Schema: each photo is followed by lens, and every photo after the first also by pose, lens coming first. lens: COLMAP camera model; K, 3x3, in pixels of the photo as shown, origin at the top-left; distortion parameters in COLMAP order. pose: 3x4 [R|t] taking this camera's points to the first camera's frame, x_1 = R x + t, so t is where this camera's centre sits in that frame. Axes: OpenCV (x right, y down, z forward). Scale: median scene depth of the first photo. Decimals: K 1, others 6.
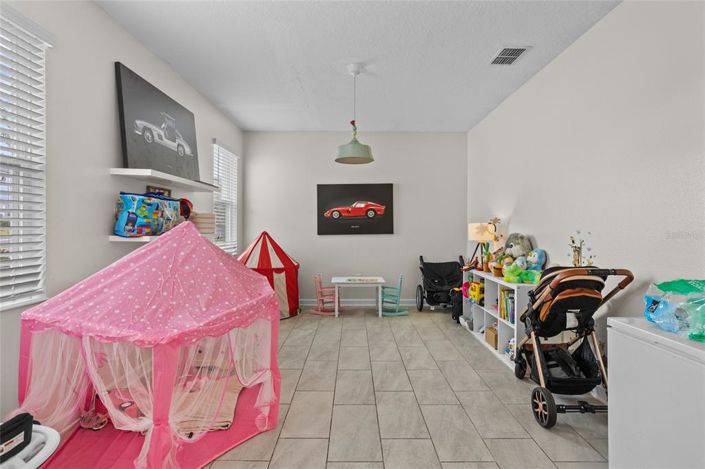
lens RADIAL K [[345.1, 0, 357.4], [0, 345.1, 219.2], [0, 0, 1]] dist [0.000124, 0.000577]
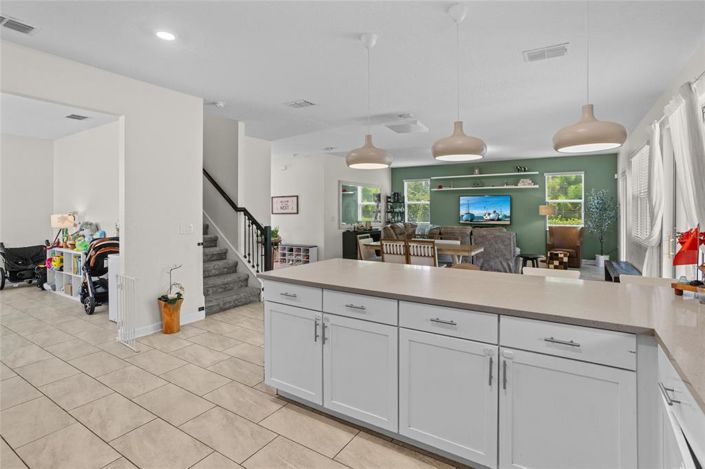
lens RADIAL K [[345.1, 0, 357.4], [0, 345.1, 219.2], [0, 0, 1]] dist [0.000124, 0.000577]
pose [[0.546530, -0.013382, 0.837333, -0.194103], [-0.021165, 0.999332, 0.029786, -0.044234], [-0.837172, -0.034001, 0.545881, -0.916603]]
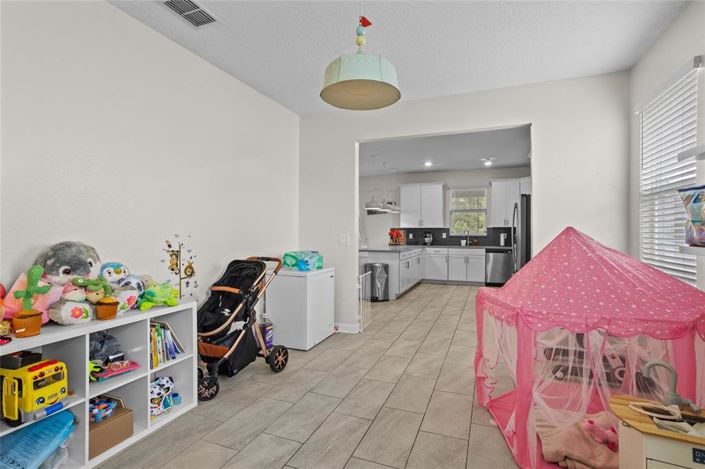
lens RADIAL K [[336.6, 0, 358.3], [0, 336.6, 230.6], [0, 0, 1]] dist [0.001870, 0.000442]
pose [[-0.925127, -0.003101, 0.379644, -0.169785], [-0.012733, 0.999658, -0.022862, 0.028696], [-0.379443, -0.025985, -0.924850, 1.299368]]
